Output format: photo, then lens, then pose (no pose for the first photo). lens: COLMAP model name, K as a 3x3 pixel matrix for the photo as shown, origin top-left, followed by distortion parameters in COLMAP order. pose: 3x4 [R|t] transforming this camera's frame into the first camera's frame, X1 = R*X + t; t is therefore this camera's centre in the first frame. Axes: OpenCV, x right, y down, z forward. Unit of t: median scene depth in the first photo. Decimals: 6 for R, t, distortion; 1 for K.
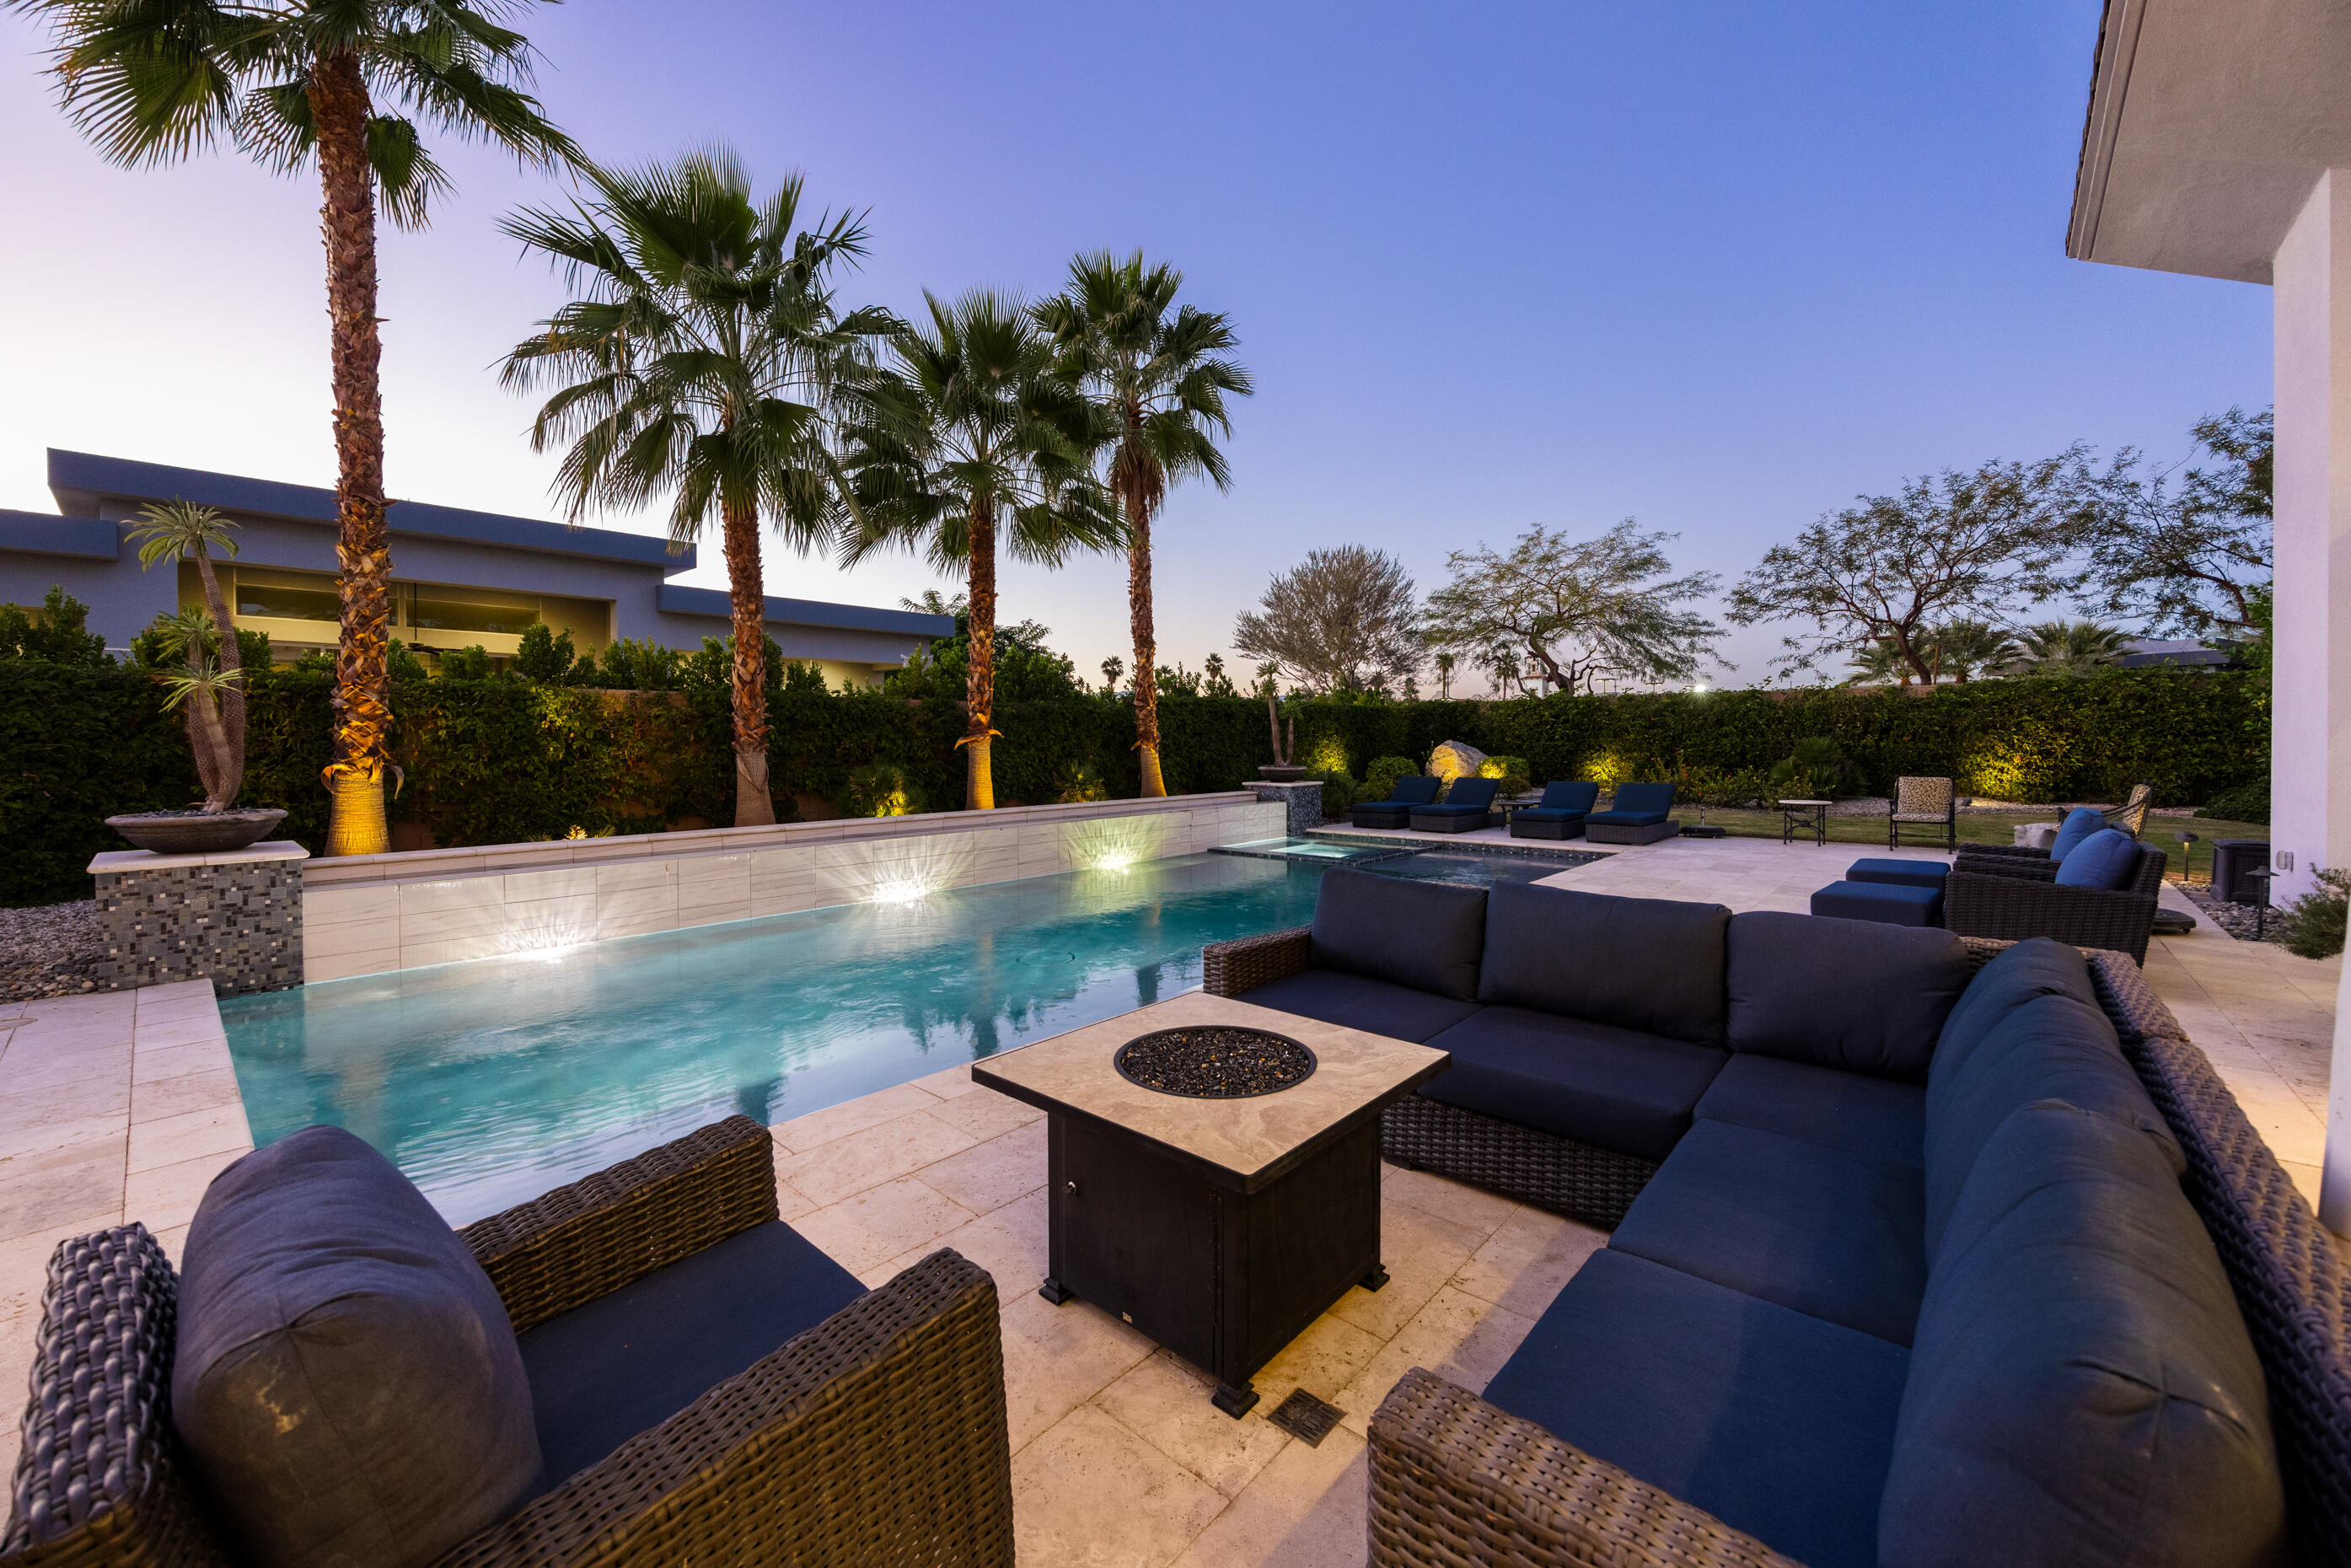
lens RADIAL K [[921.2, 0, 1173.8], [0, 921.2, 749.1], [0, 0, 1]] dist [-0.002802, -0.000347]
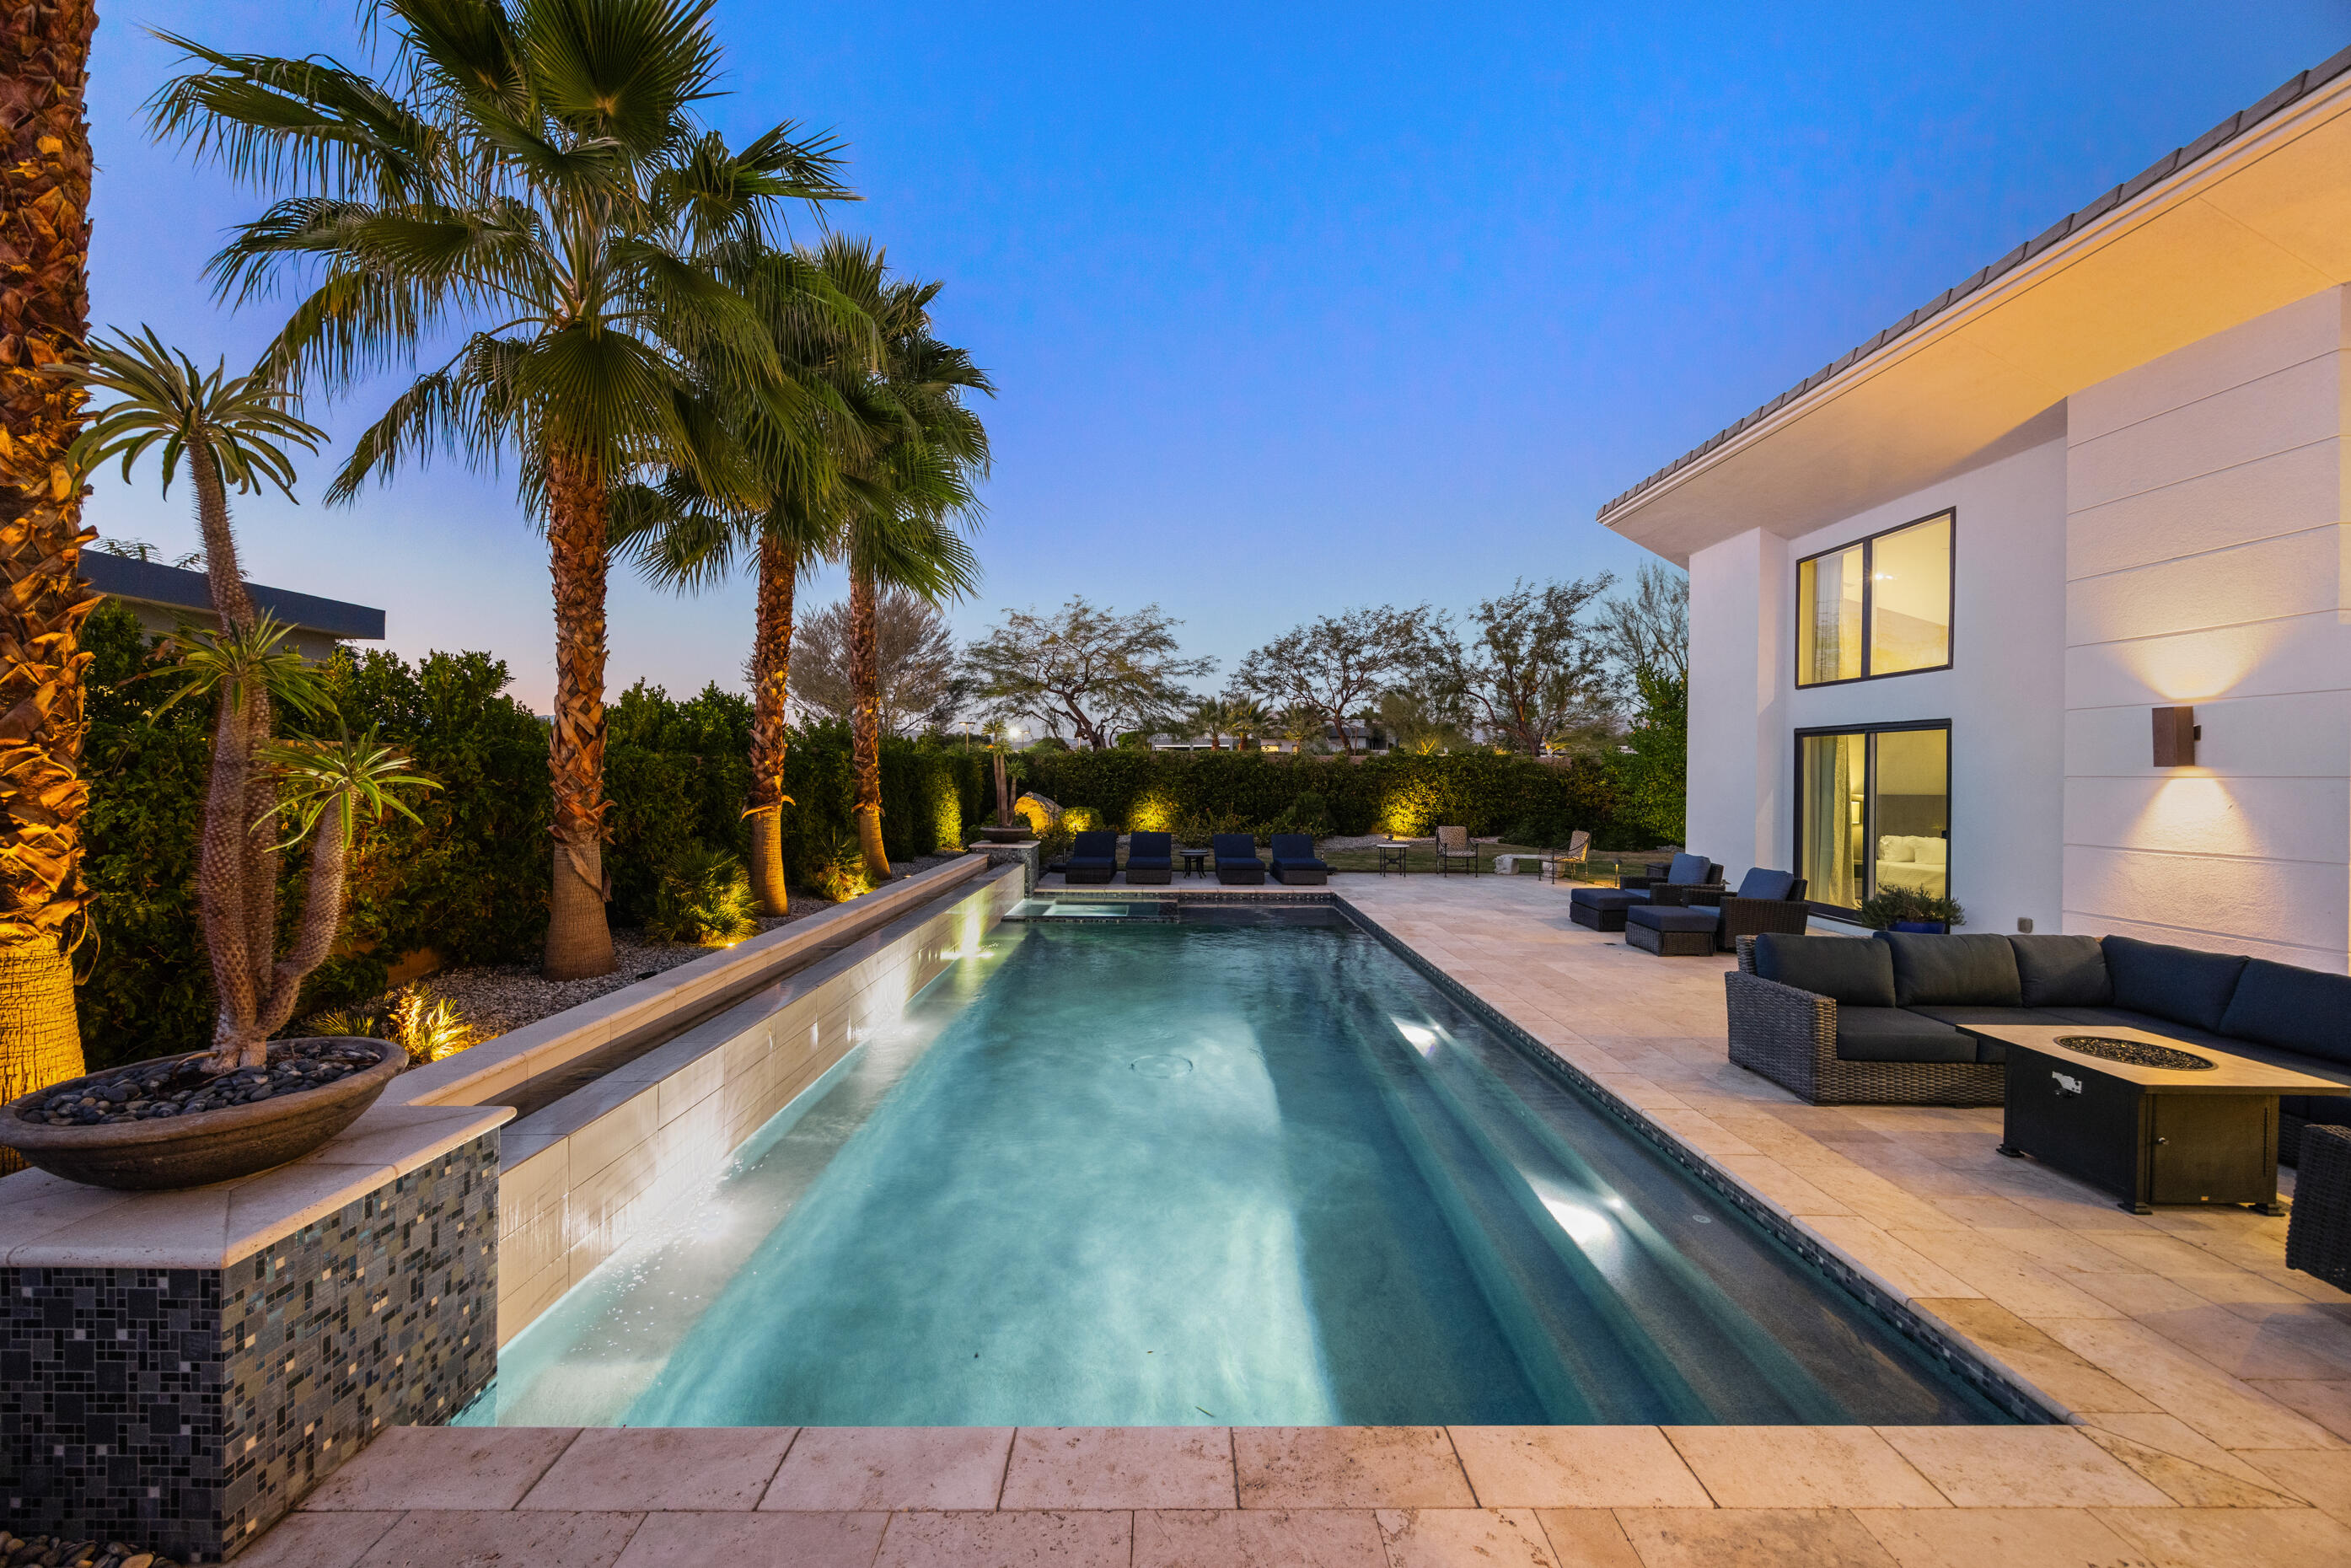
lens RADIAL K [[921.2, 0, 1182.1], [0, 921.2, 778.4], [0, 0, 1]] dist [-0.002802, -0.000347]
pose [[0.738212, 0.008531, 0.674514, -0.767661], [-0.006397, 0.999964, -0.005647, -0.053883], [-0.674538, -0.000146, 0.738240, 0.281301]]
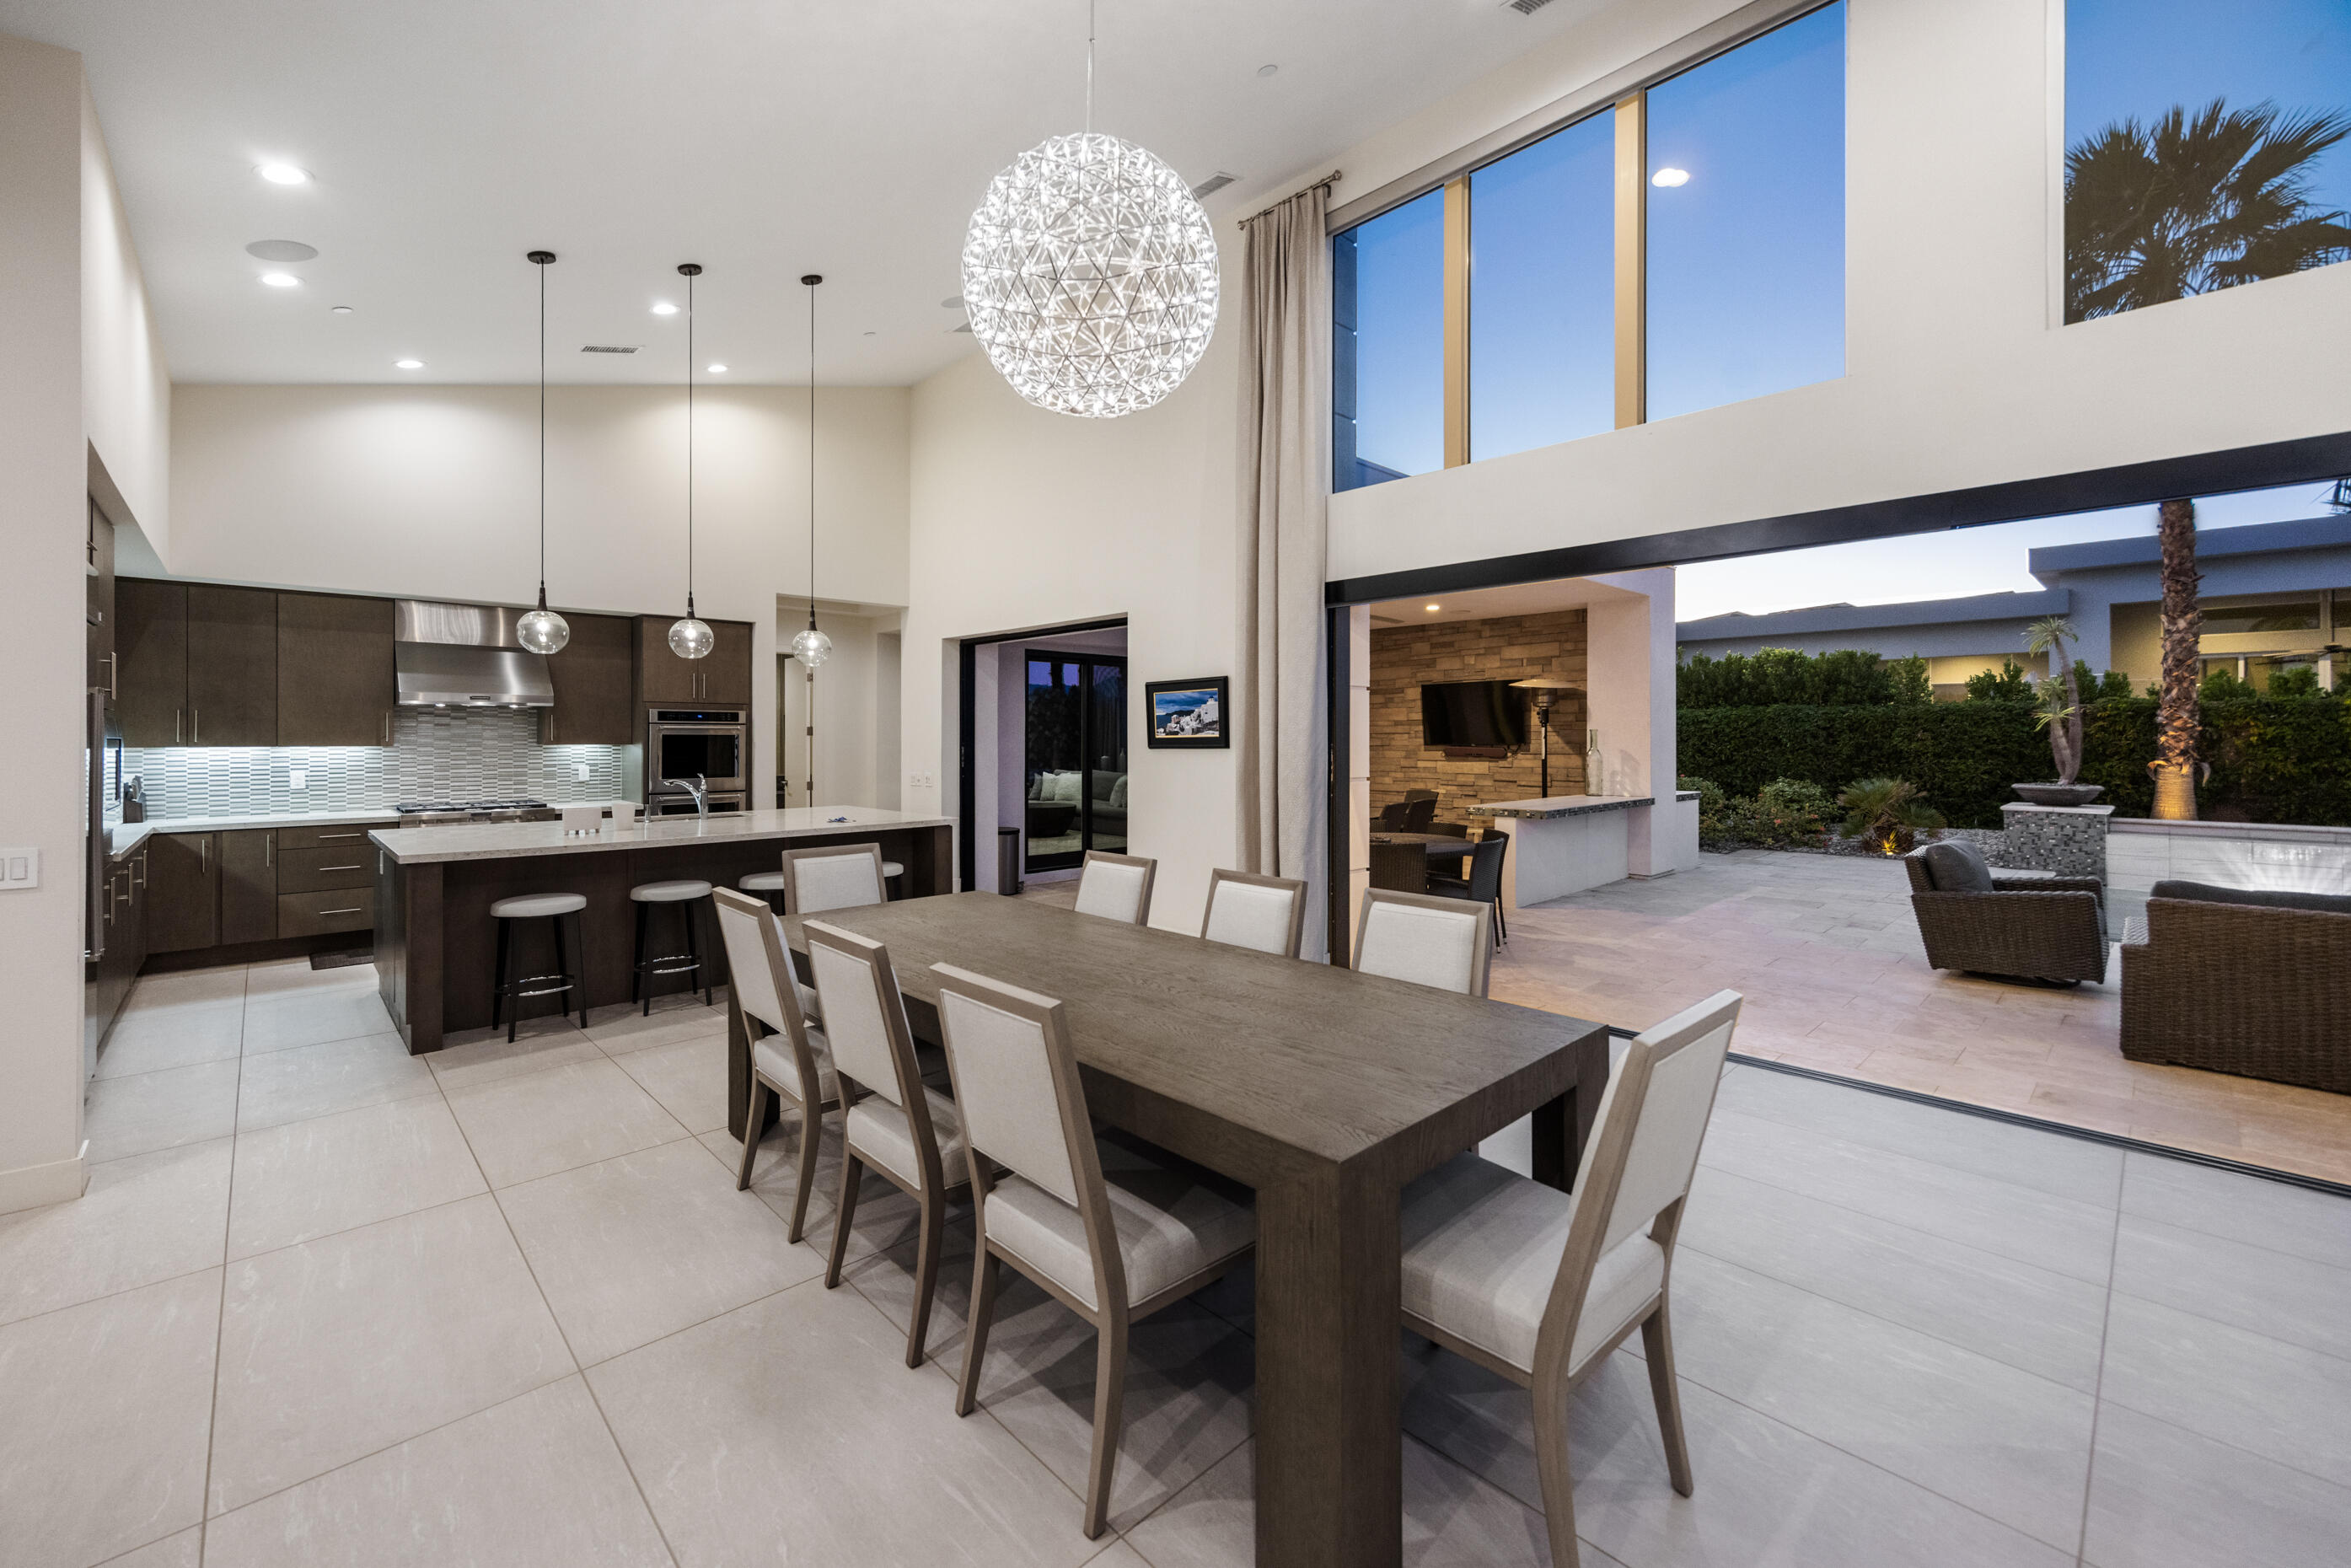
lens RADIAL K [[921.2, 0, 1214.3], [0, 921.2, 735.2], [0, 0, 1]] dist [-0.002802, -0.000347]
pose [[-0.079816, 0.005035, -0.996797, 0.699895], [-0.007225, 0.999958, 0.005630, -0.021559], [0.996783, 0.007651, -0.079776, -0.415692]]
